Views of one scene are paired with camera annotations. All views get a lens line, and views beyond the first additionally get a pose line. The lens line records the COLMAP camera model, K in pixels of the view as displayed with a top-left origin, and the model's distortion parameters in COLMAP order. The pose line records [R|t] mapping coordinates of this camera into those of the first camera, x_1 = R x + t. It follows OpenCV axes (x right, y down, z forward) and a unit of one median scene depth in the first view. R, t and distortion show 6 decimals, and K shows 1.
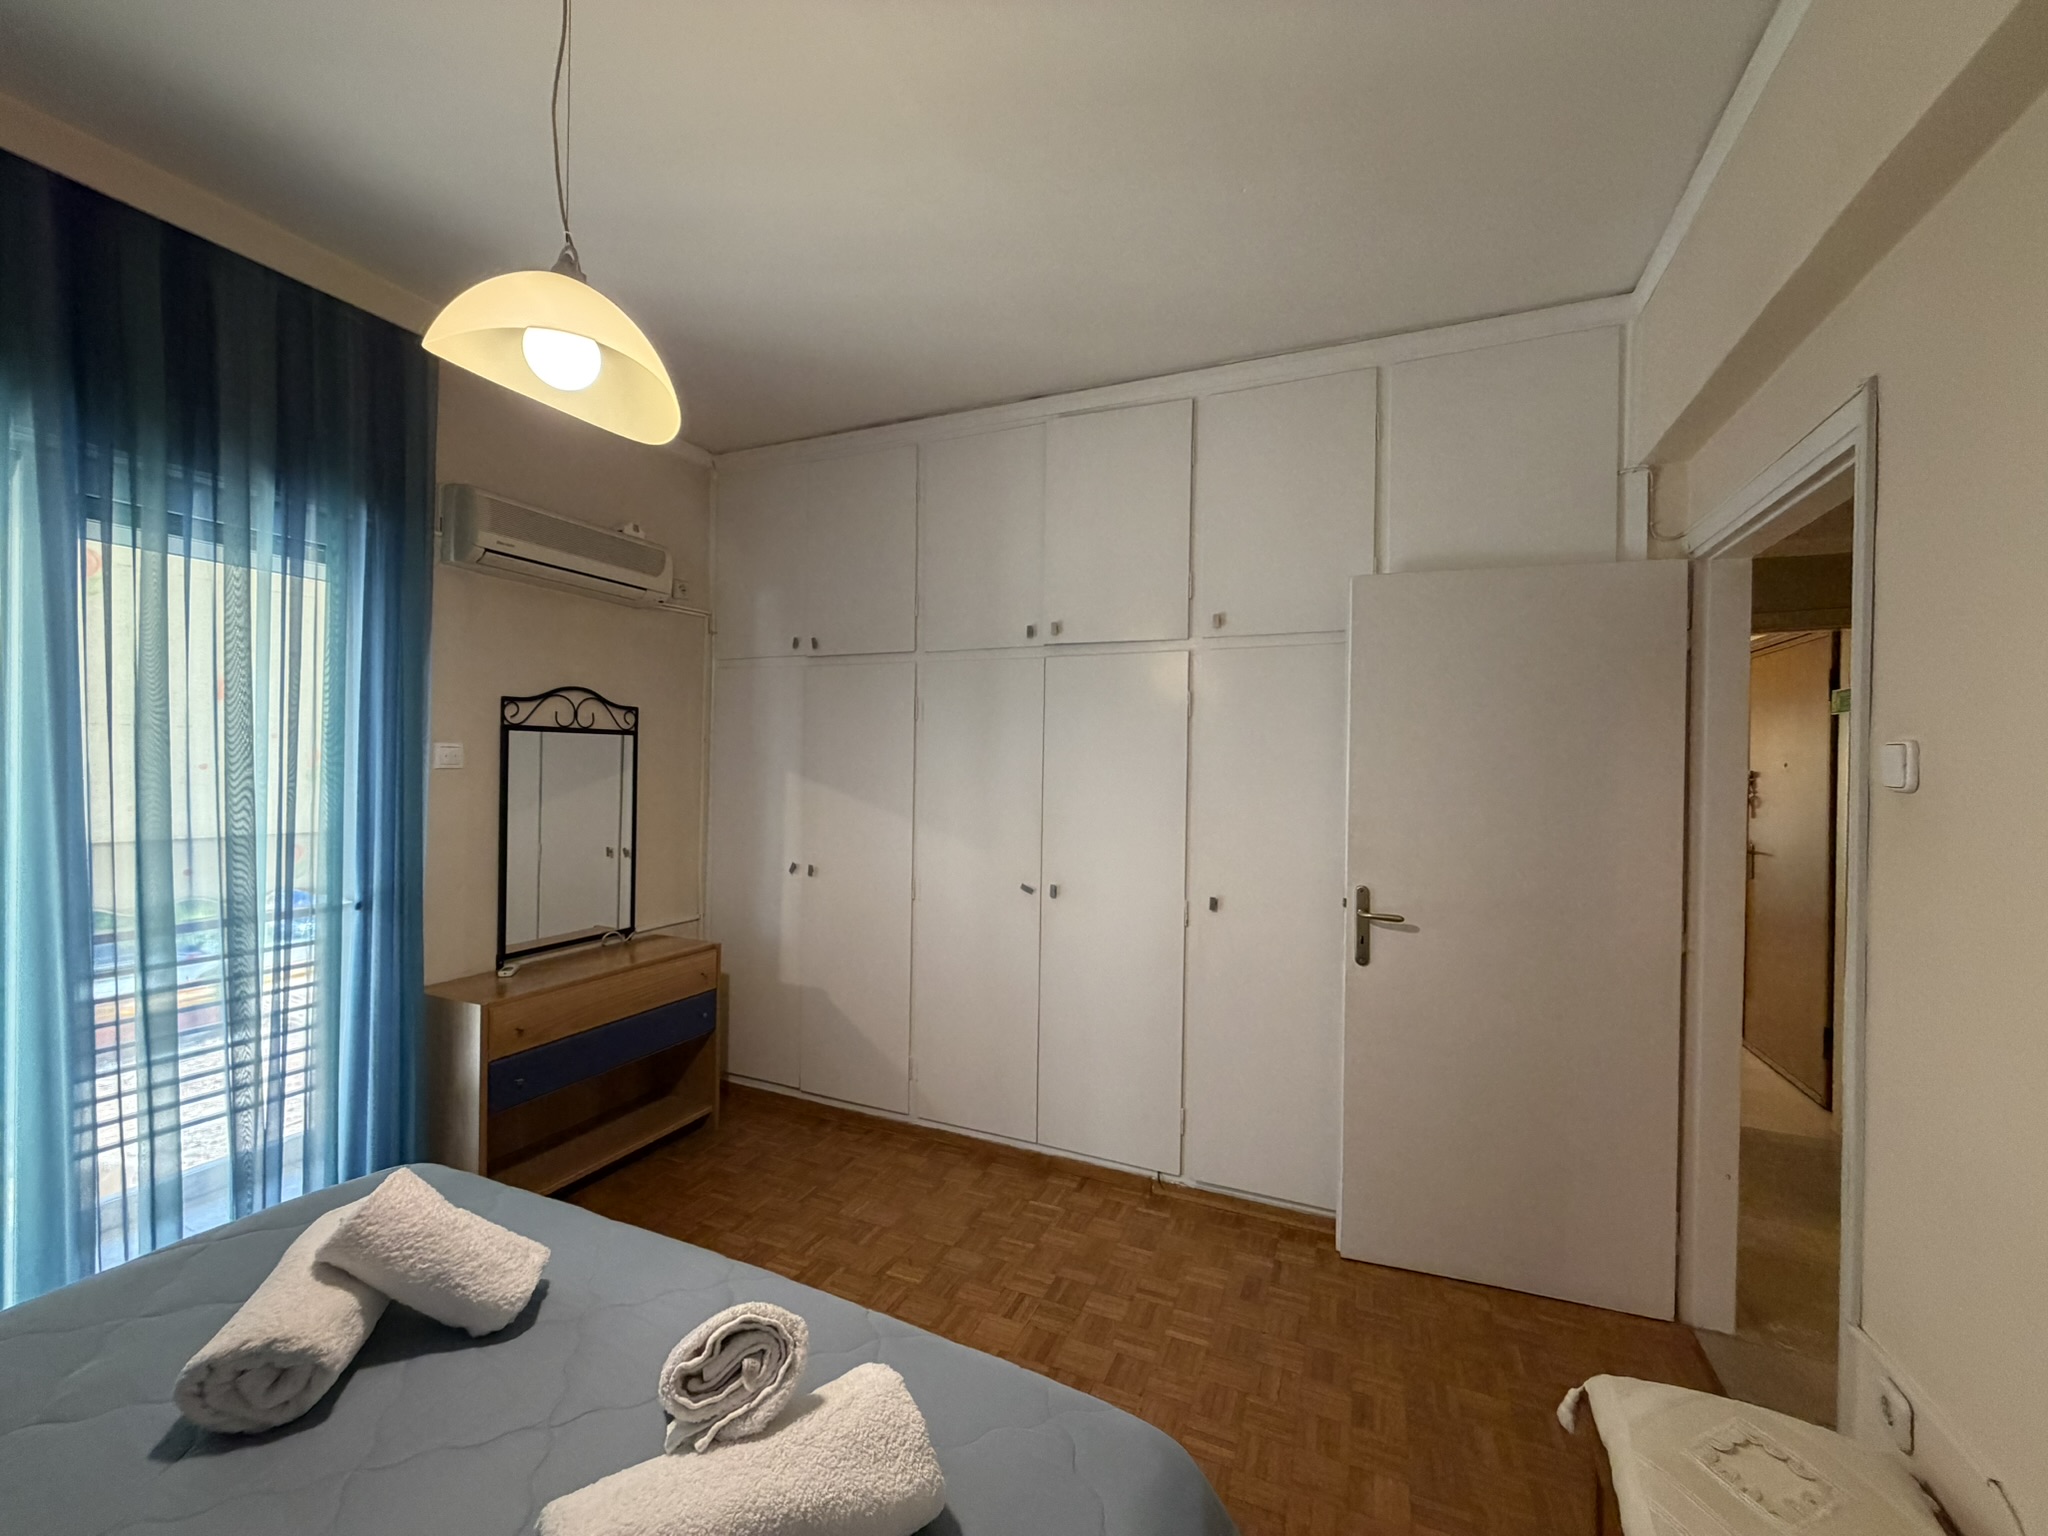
lens RADIAL K [[814.2, 0, 1020.9], [0, 814.2, 767.2], [0, 0, 1]] dist [0.000272, -0.000076]
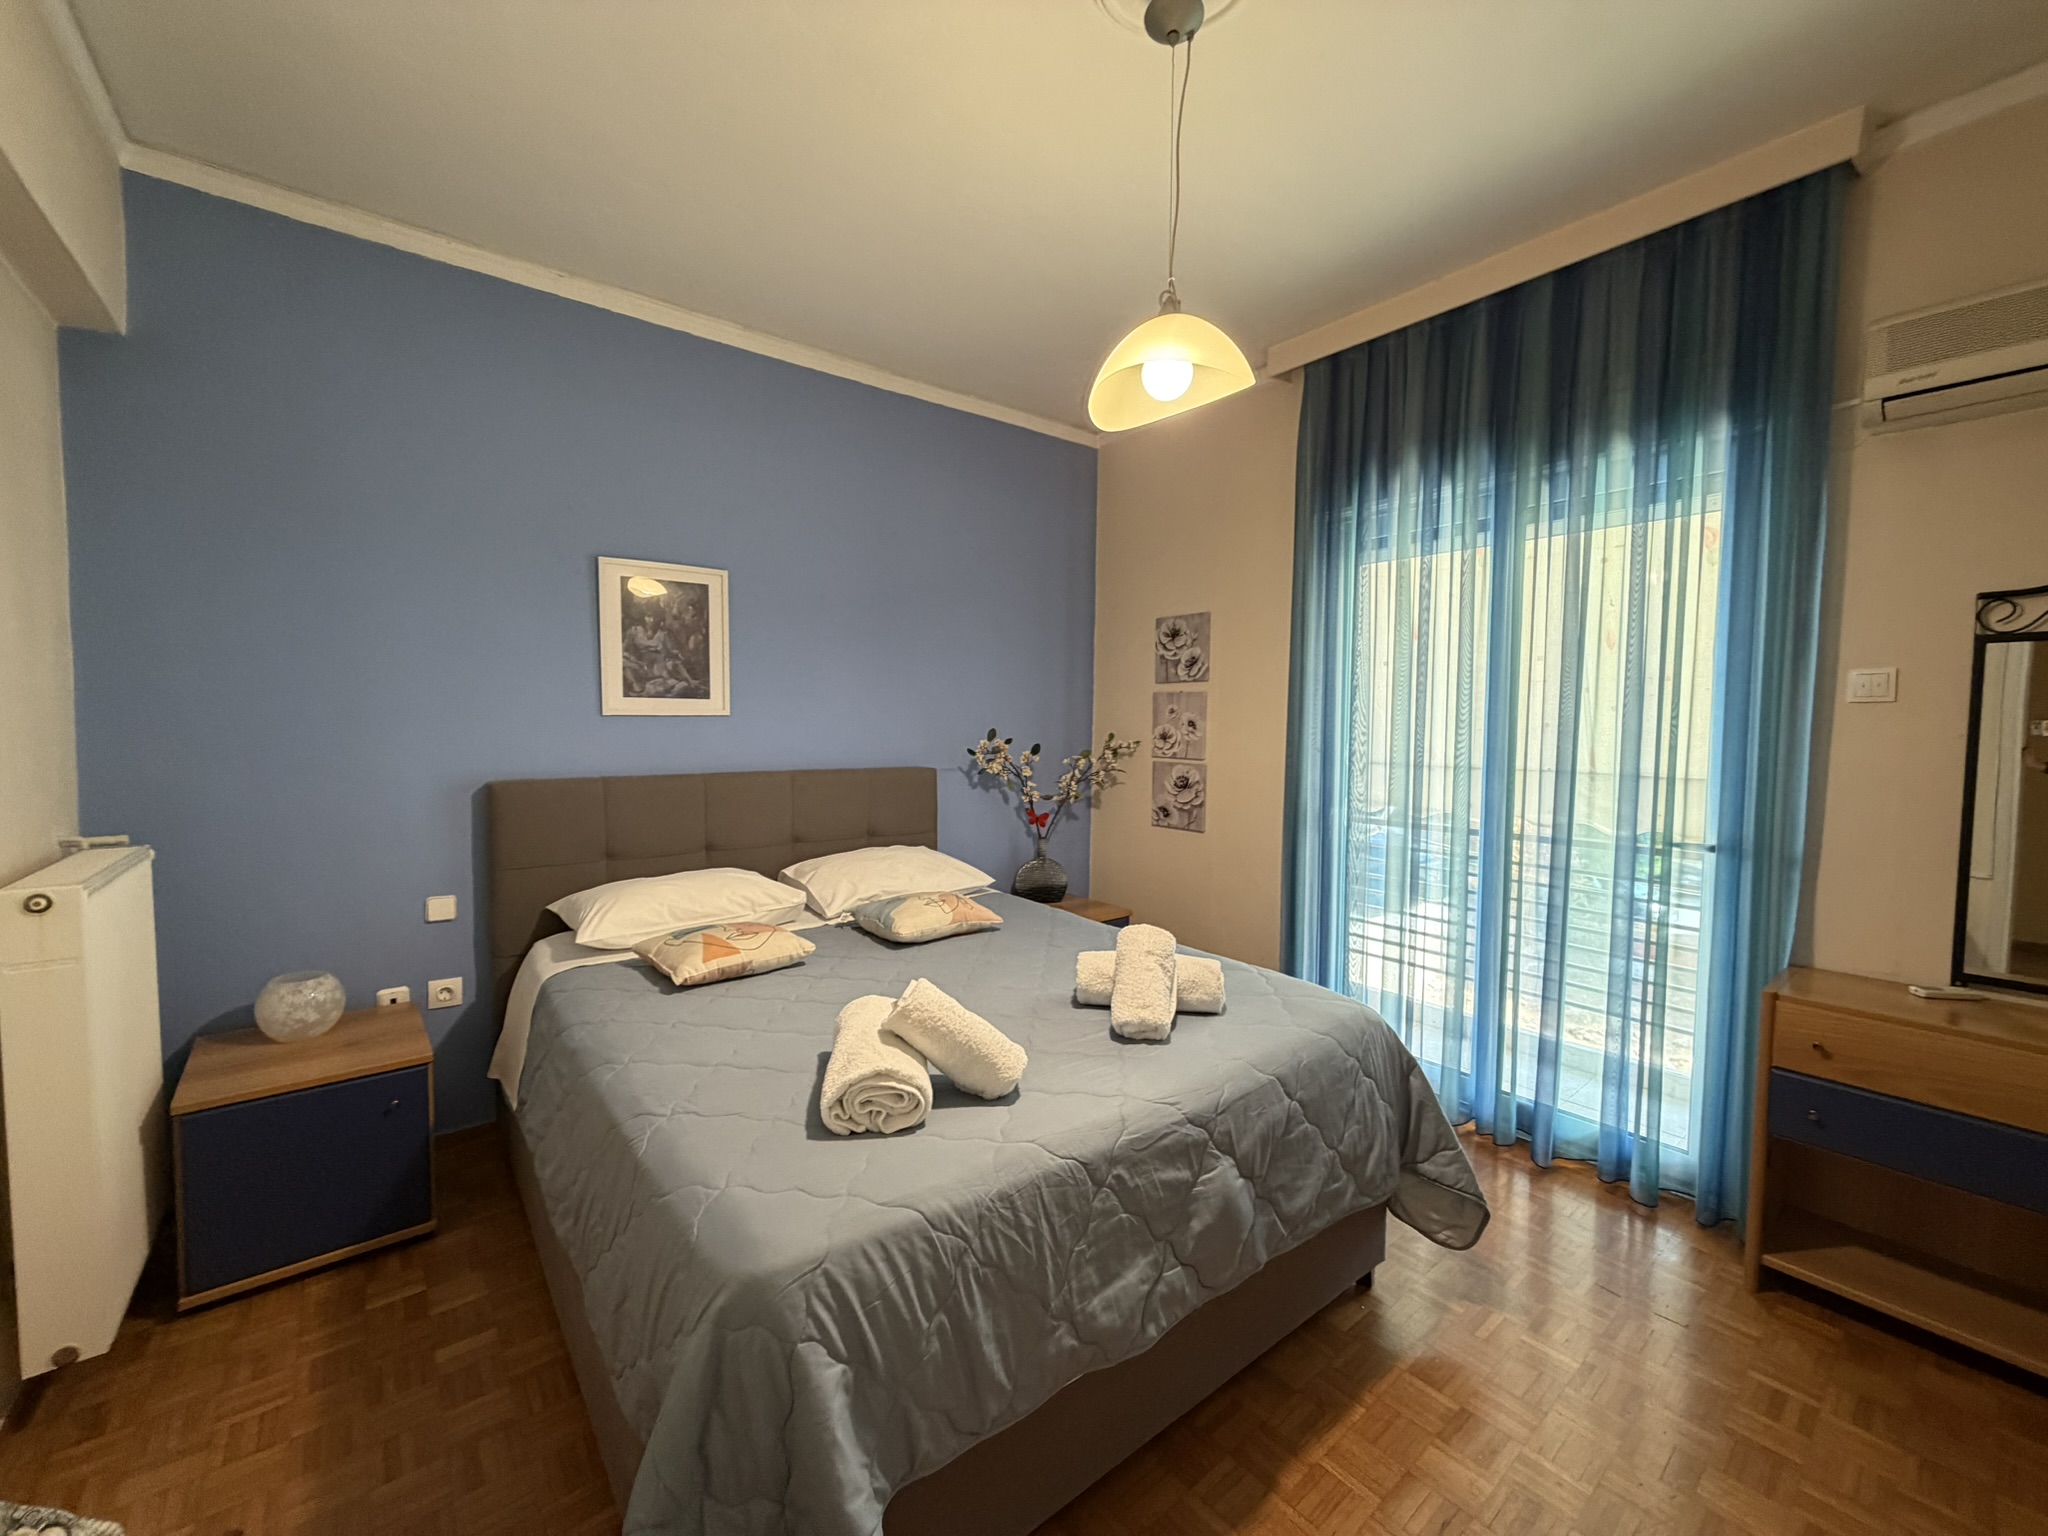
lens RADIAL K [[814.2, 0, 1020.9], [0, 814.2, 767.2], [0, 0, 1]] dist [0.000272, -0.000076]
pose [[-0.376214, 0.026748, -0.926147, 0.315898], [0.001468, 0.999599, 0.028273, 0.039088], [0.926532, 0.009277, -0.376102, 0.556035]]
